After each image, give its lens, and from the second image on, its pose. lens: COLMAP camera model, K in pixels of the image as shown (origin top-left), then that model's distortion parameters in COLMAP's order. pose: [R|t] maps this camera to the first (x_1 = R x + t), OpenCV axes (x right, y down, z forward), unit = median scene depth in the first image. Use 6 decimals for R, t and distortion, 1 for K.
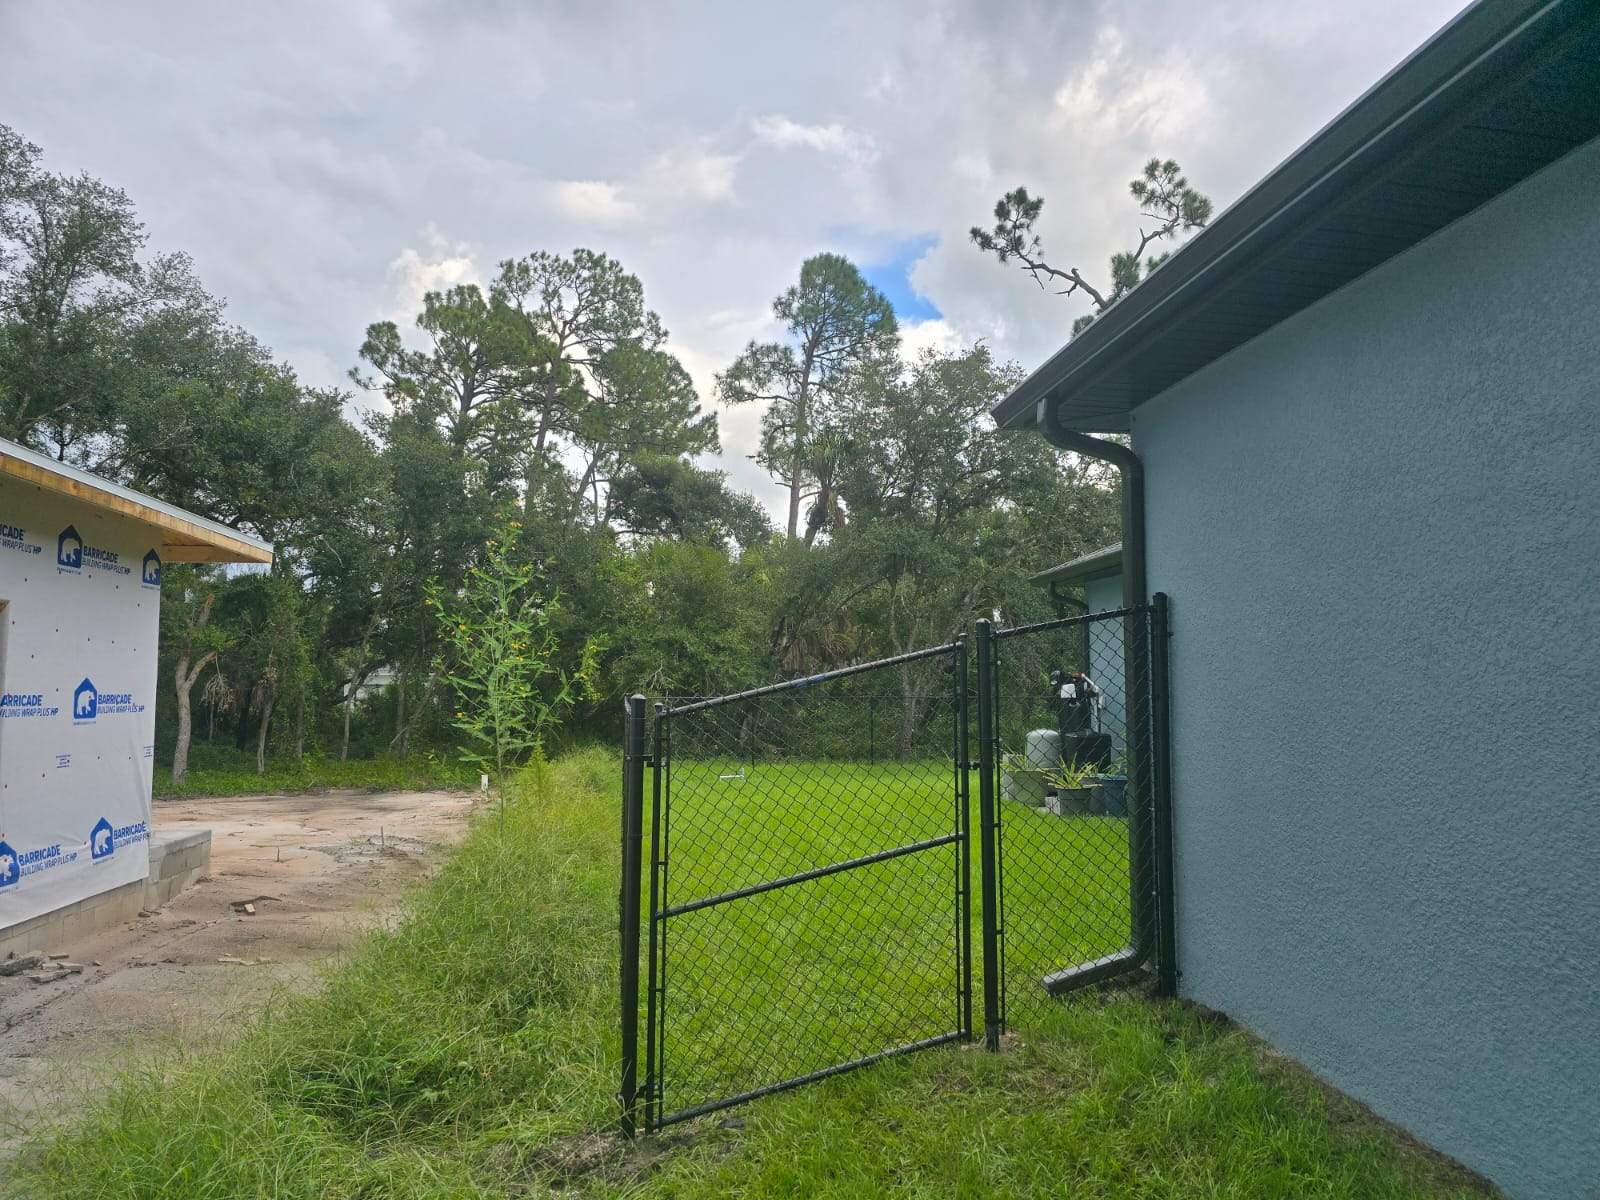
lens RADIAL K [[1135.1, 0, 802.7], [0, 1135.1, 617.6], [0, 0, 1]] dist [0.062587, -0.035769]
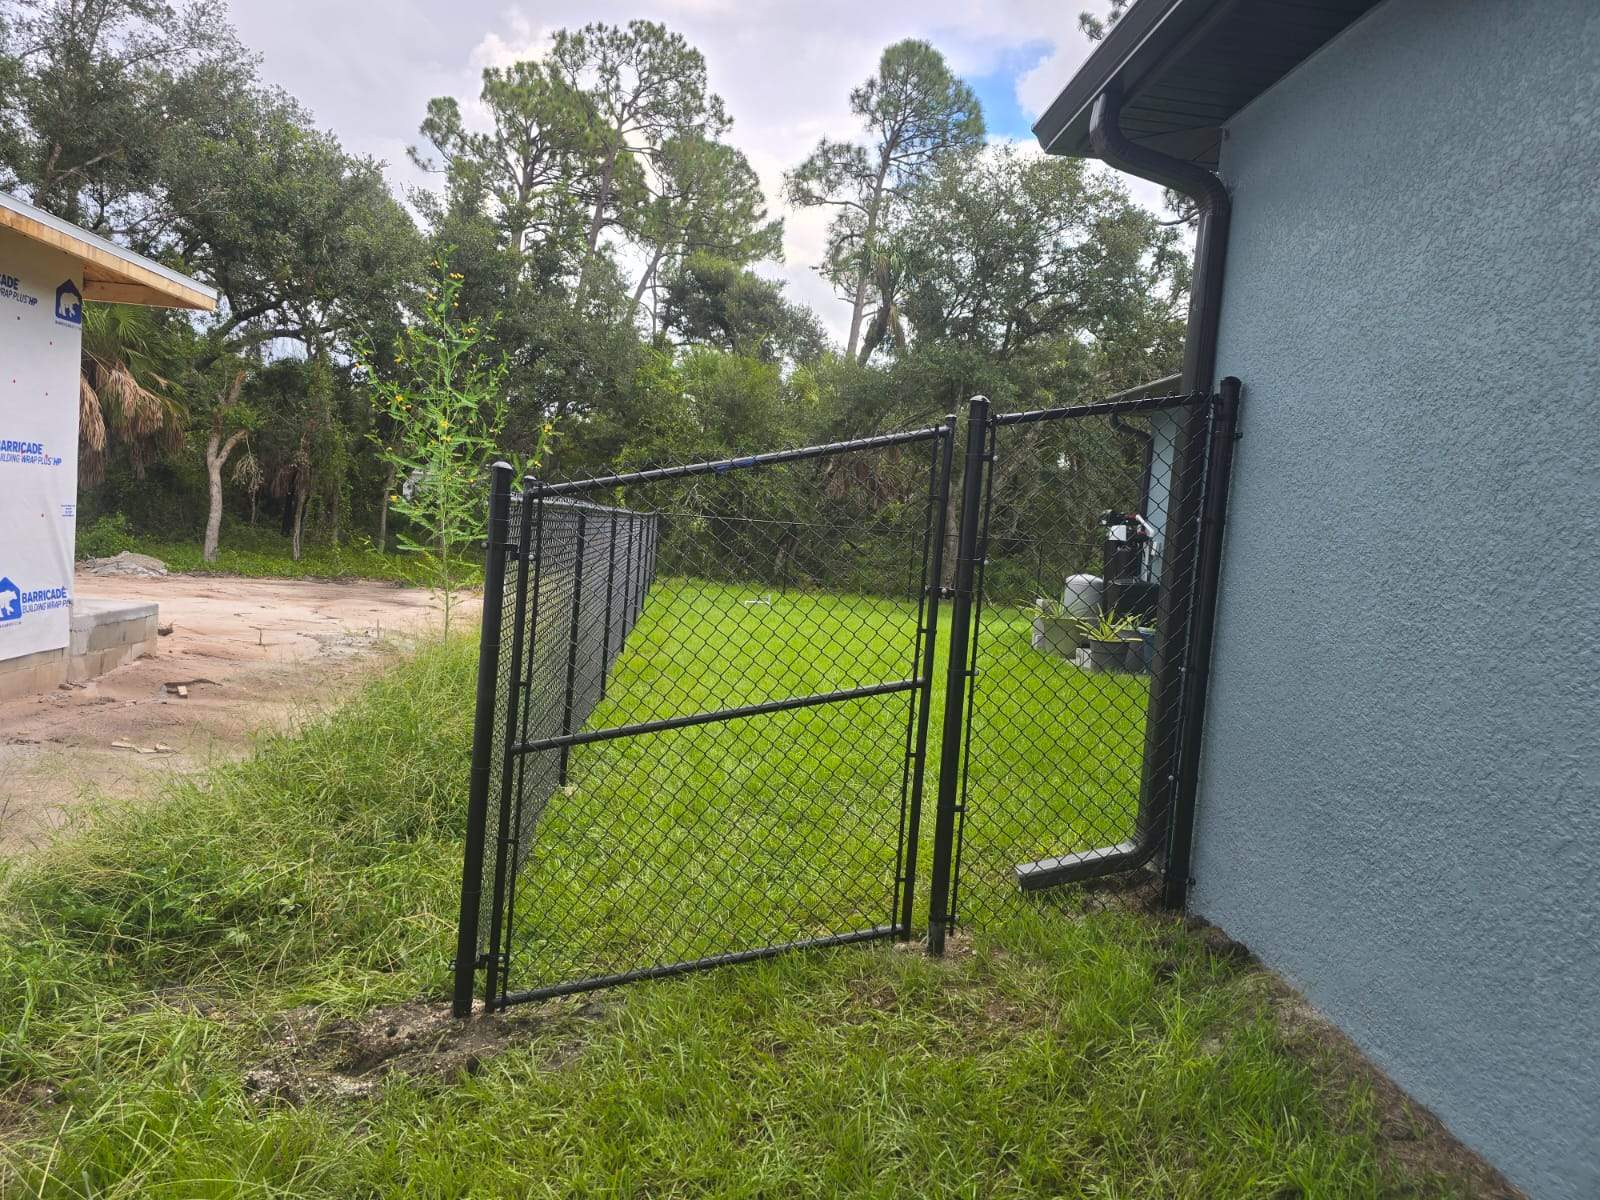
lens RADIAL K [[1082.9, 0, 800.0], [0, 1082.9, 600.0], [0, 0, 1]] dist [0.061686, -0.042358]
pose [[0.994207, 0.081332, -0.070272, 0.059523], [-0.071643, 0.988813, 0.130831, 0.027145], [0.080127, -0.125039, 0.988911, 0.160549]]
